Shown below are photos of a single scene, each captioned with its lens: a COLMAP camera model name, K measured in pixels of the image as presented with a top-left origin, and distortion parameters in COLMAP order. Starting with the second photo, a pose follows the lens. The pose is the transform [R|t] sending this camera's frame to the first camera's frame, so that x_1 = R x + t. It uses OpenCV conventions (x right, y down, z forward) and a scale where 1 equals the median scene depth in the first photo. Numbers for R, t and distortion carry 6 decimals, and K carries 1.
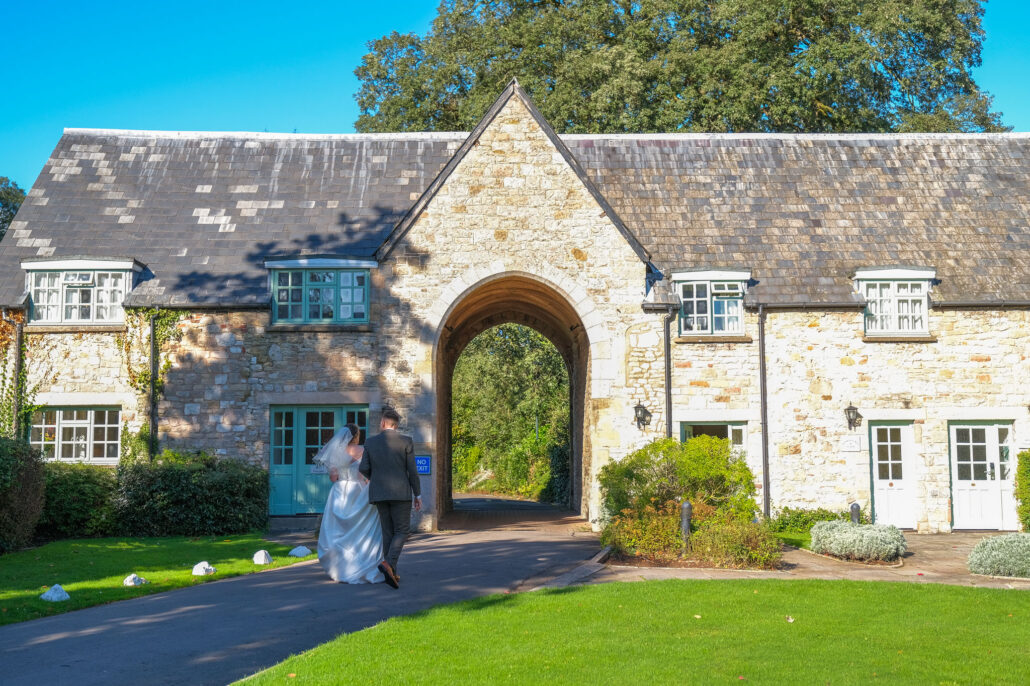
lens RADIAL K [[793.0, 0, 515.0], [0, 793.0, 343.0], [0, 0, 1]] dist [0.000884, 0.000023]
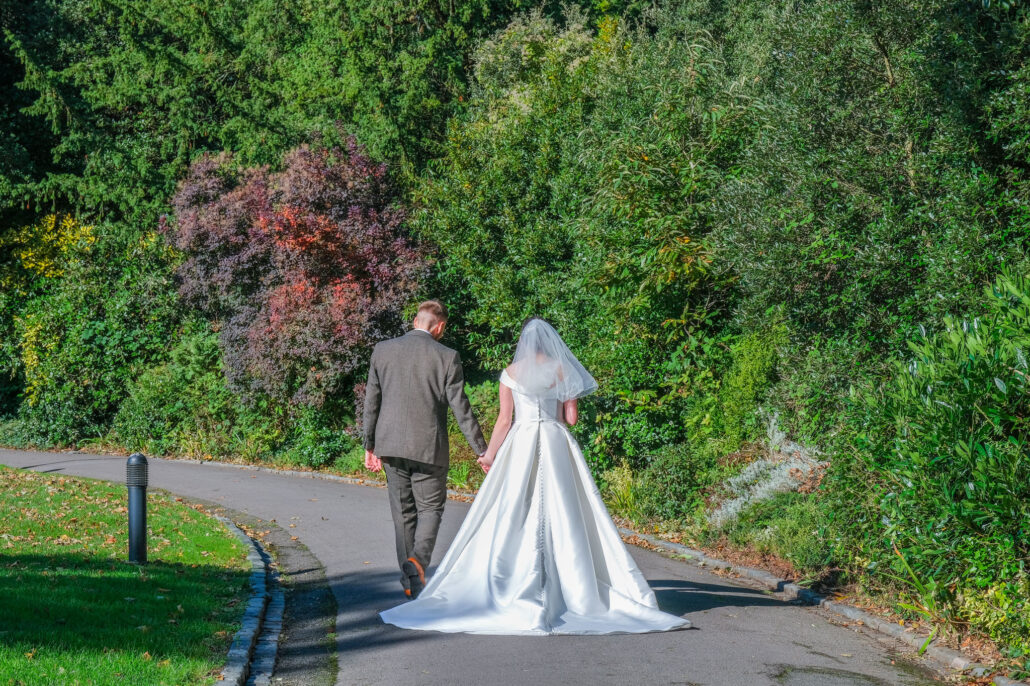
lens RADIAL K [[2433.2, 0, 515.0], [0, 2433.2, 343.0], [0, 0, 1]] dist [-0.013865, 0.742379]
pose [[0.985072, 0.018911, -0.171102, -0.000432], [0.004121, 0.991072, 0.133265, 0.054930], [0.172094, -0.131980, 0.976199, 0.408994]]
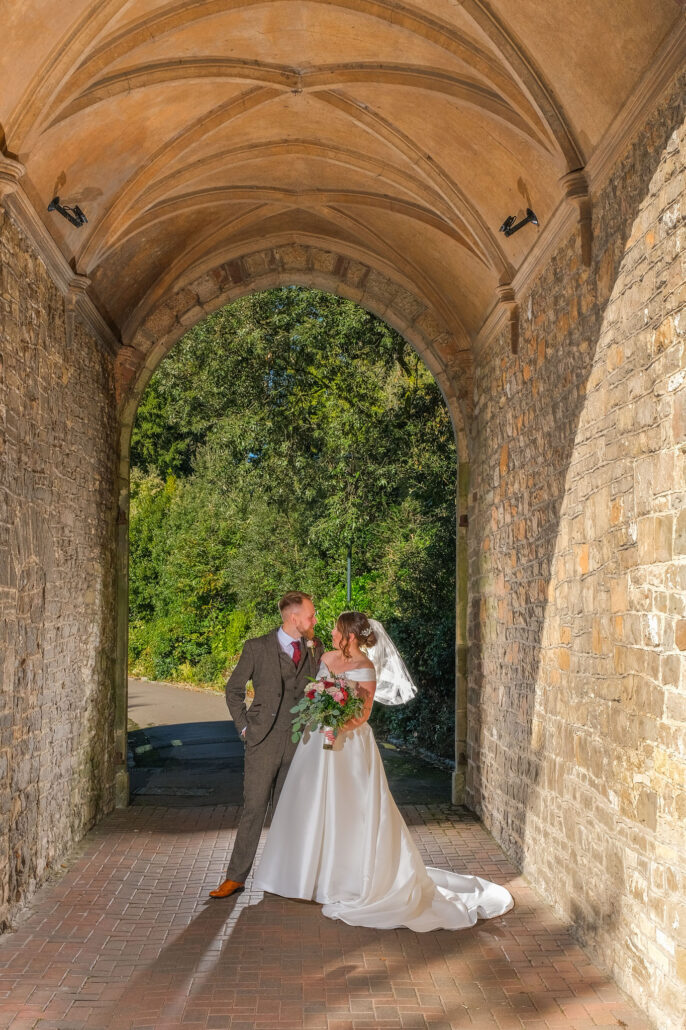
lens RADIAL K [[1130.7, 0, 343.0], [0, 1130.7, 515.0], [0, 0, 1]] dist [-0.009900, 0.003159]
pose [[0.999510, 0.012827, 0.028566, 0.001770], [-0.014231, 0.998674, 0.049469, 0.021999], [-0.027894, -0.049851, 0.998367, 0.205989]]
